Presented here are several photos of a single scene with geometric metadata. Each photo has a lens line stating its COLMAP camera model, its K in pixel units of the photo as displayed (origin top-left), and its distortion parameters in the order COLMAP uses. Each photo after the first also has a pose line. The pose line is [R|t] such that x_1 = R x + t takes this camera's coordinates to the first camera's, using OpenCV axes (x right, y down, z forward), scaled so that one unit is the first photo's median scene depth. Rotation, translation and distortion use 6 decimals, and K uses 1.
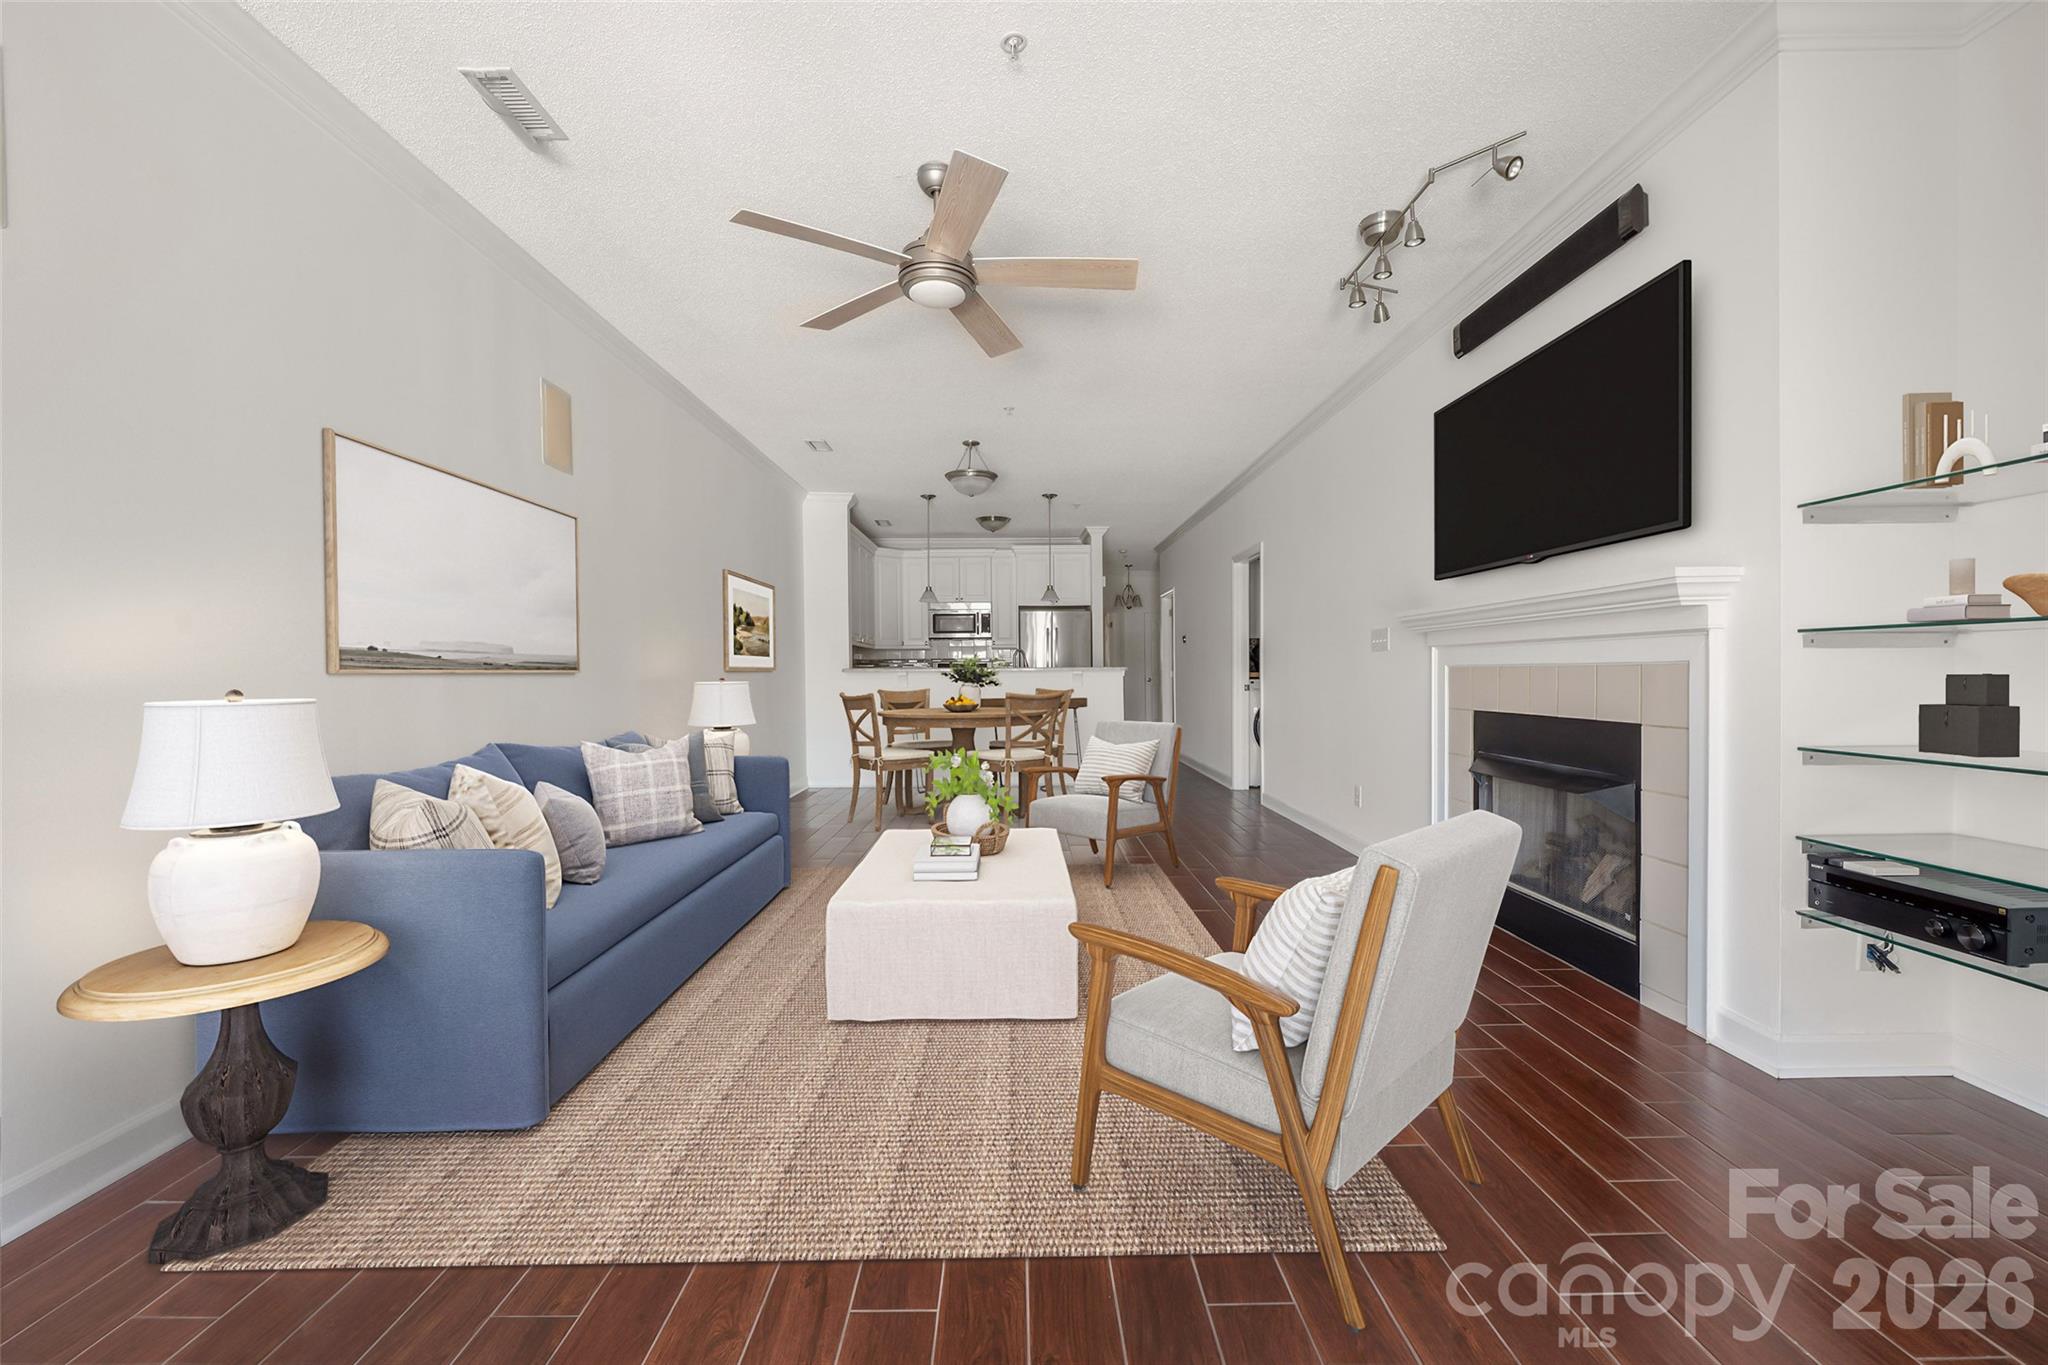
lens RADIAL K [[828.0, 0, 1006.4], [0, 828.0, 674.4], [0, 0, 1]] dist [-0.011350, -0.001296]
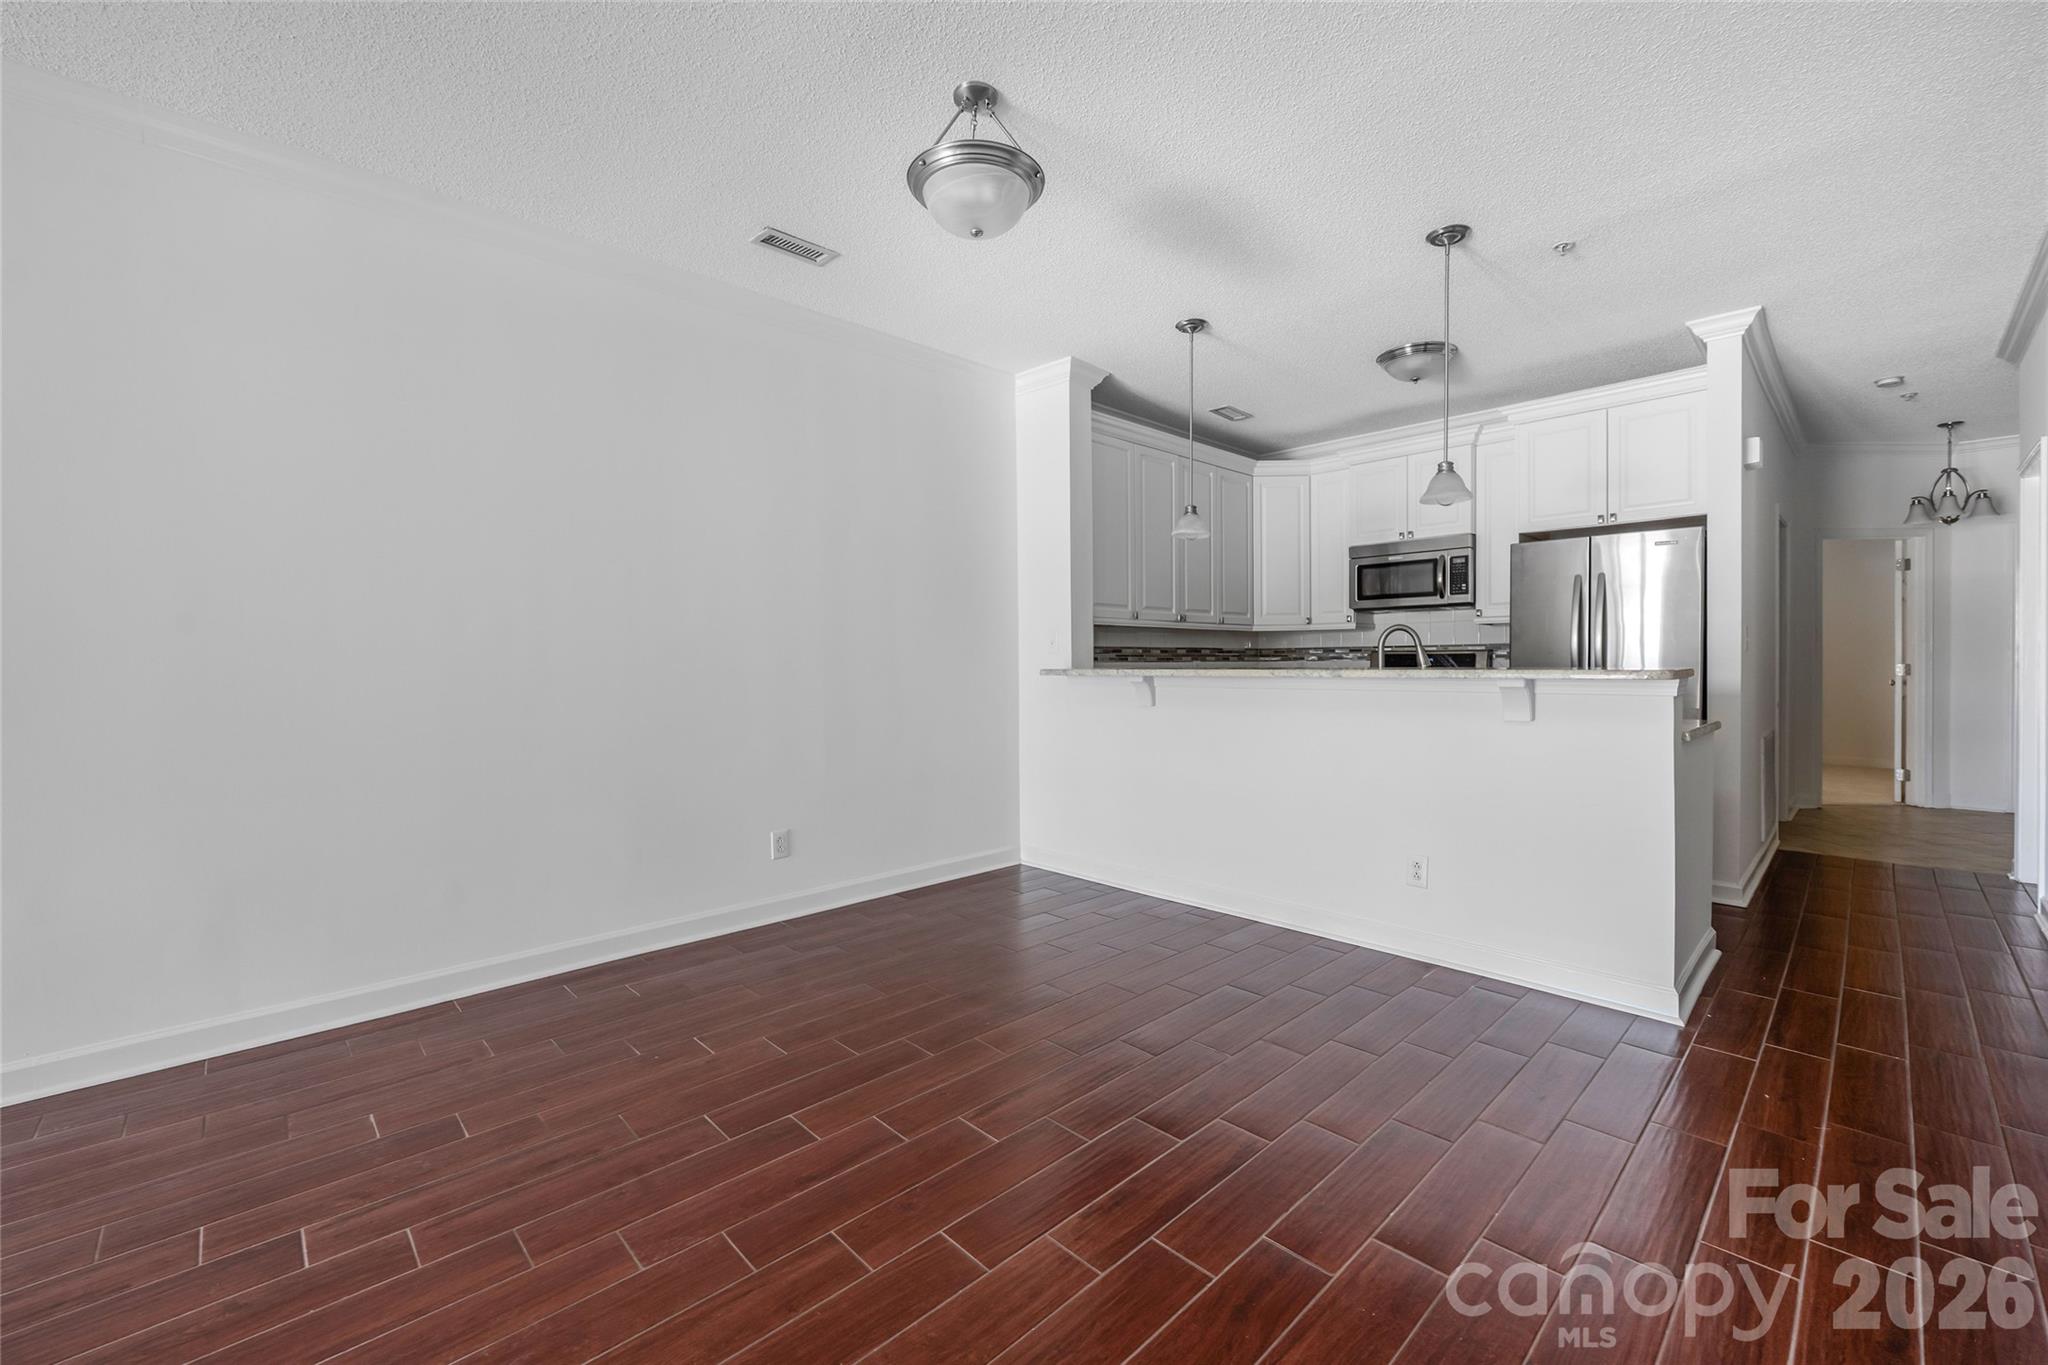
lens RADIAL K [[828.0, 0, 1035.8], [0, 828.0, 668.7], [0, 0, 1]] dist [-0.011350, -0.001296]
pose [[0.671849, 0.008516, -0.740639, 0.178644], [-0.013272, 0.999912, -0.000542, -0.001094], [0.740569, 0.010193, 0.671903, 0.478512]]
